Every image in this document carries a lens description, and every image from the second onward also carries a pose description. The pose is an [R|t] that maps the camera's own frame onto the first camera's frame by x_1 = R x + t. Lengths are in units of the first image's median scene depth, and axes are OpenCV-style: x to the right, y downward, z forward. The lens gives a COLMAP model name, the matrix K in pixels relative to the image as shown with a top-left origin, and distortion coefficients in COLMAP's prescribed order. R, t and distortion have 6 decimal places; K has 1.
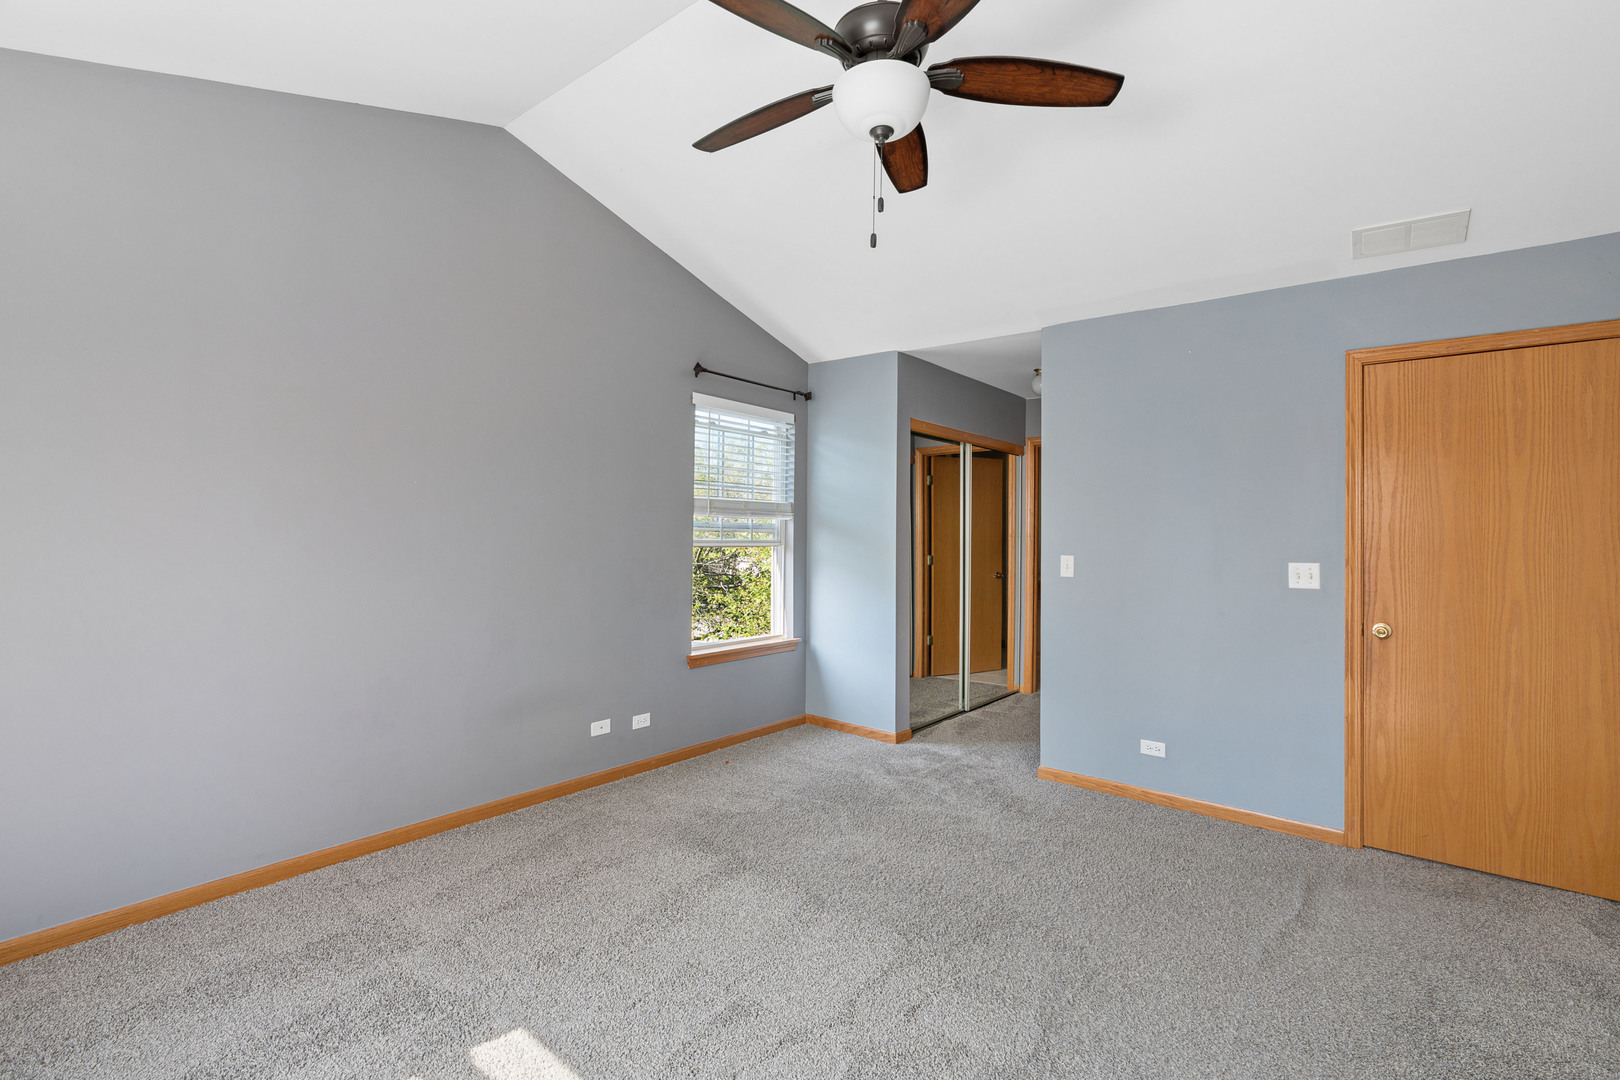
lens RADIAL K [[751.1, 0, 809.6], [0, 751.1, 531.5], [0, 0, 1]] dist [-0.003609, 0.003722]
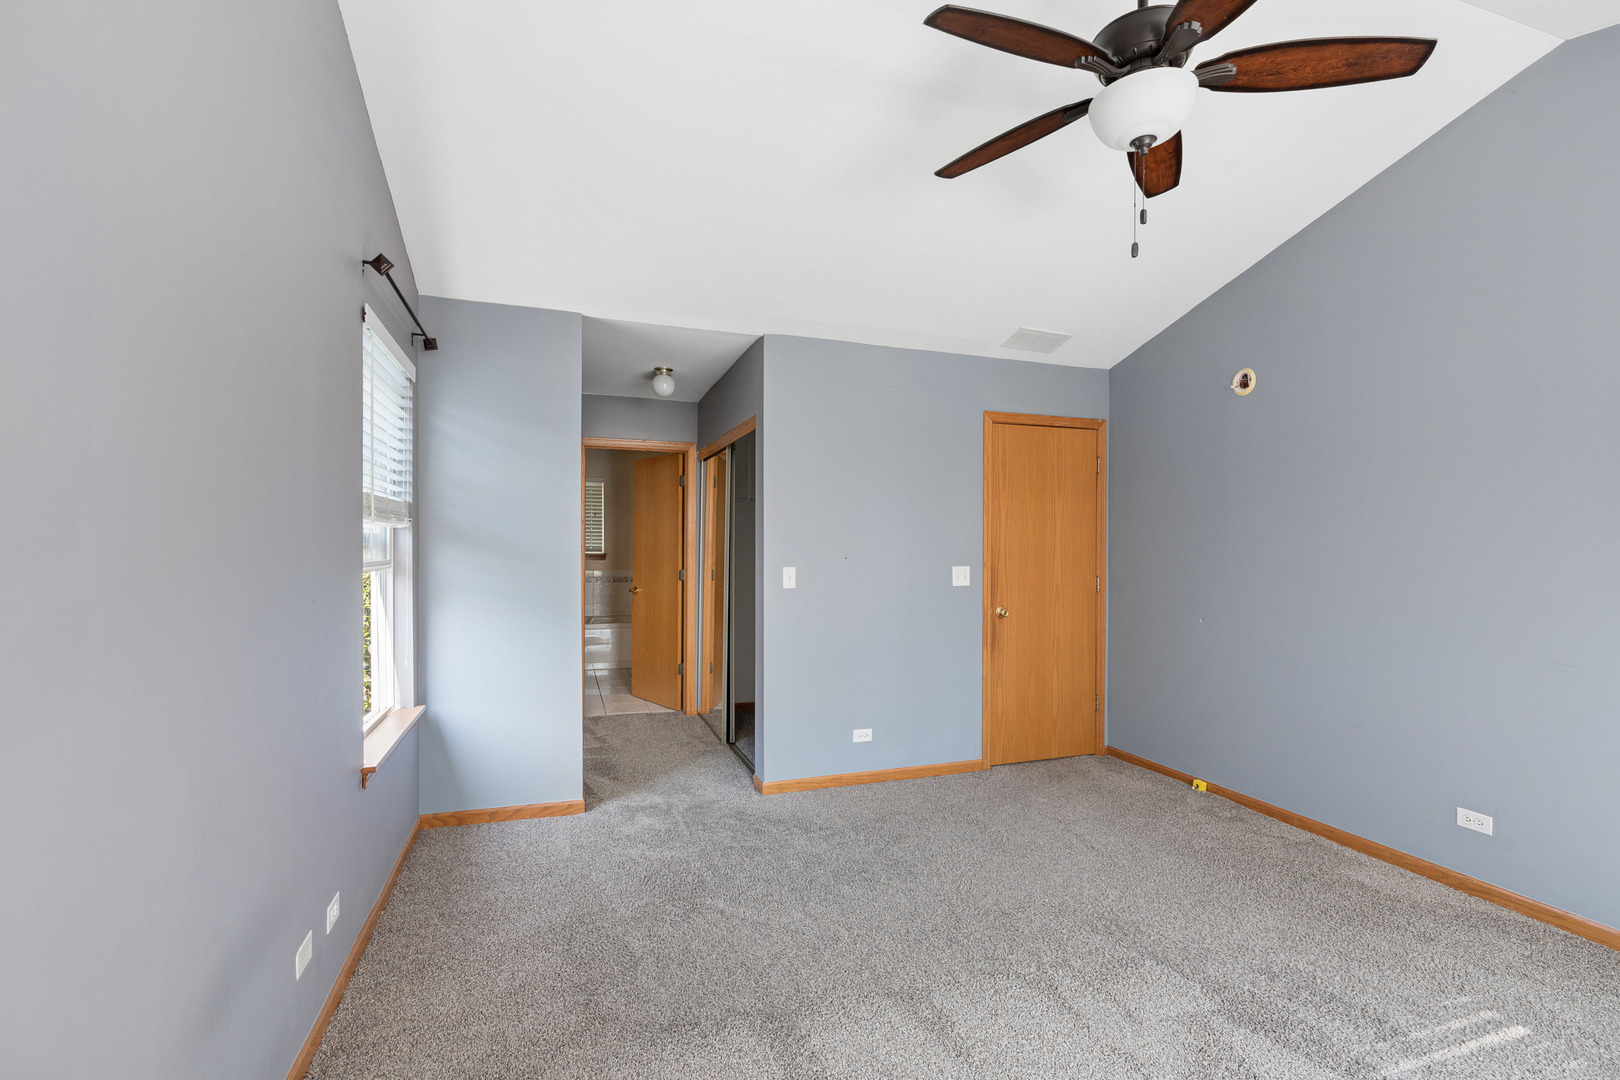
lens RADIAL K [[751.1, 0, 815.4], [0, 751.1, 548.4], [0, 0, 1]] dist [-0.003609, 0.003722]
pose [[0.517311, -0.017573, 0.855617, -0.608121], [-0.000449, 0.999783, 0.020806, -0.017465], [-0.855797, -0.011147, 0.517192, 0.540073]]
